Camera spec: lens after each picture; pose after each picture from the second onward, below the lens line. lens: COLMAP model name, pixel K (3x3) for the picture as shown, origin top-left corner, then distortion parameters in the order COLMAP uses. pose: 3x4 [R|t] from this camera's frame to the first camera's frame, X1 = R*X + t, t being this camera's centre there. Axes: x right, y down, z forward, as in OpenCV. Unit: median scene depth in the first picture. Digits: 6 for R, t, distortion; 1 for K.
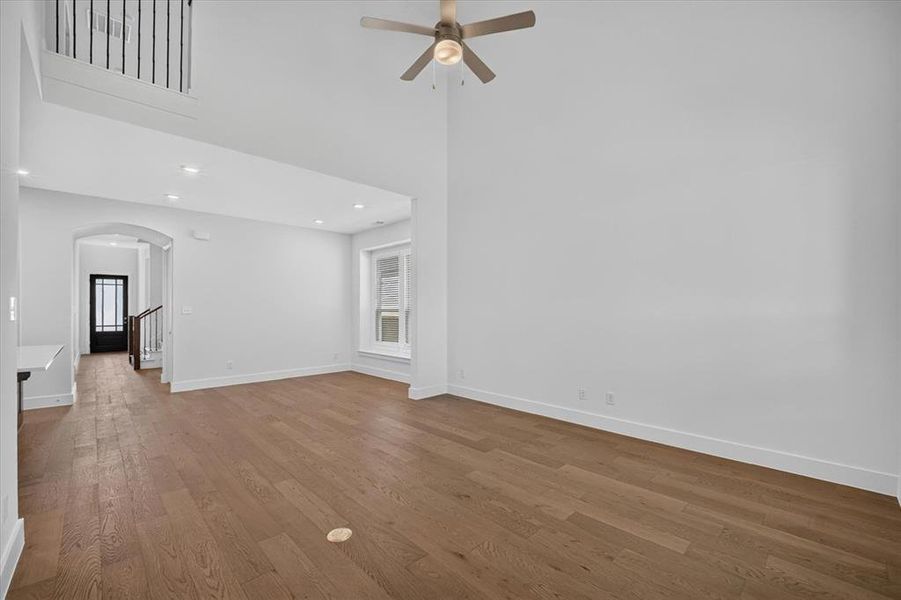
lens RADIAL K [[371.9, 0, 449.6], [0, 371.9, 302.2], [0, 0, 1]] dist [-0.002319, -0.001453]
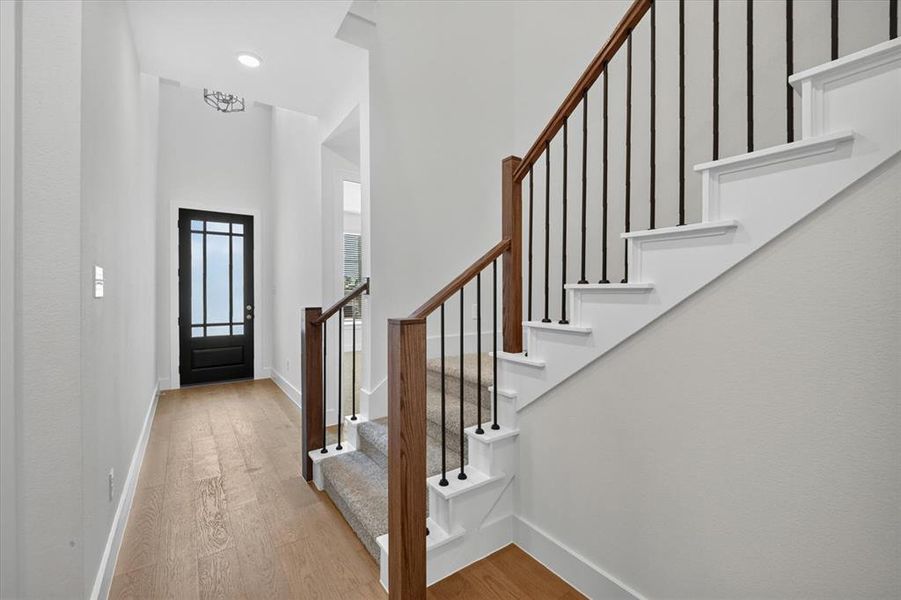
lens RADIAL K [[371.9, 0, 462.8], [0, 371.9, 280.9], [0, 0, 1]] dist [-0.002319, -0.001453]
pose [[0.990318, 0.007608, -0.138607, -0.554597], [-0.005897, 0.999901, 0.012754, 0.002585], [0.138691, -0.011813, 0.990265, 0.587873]]
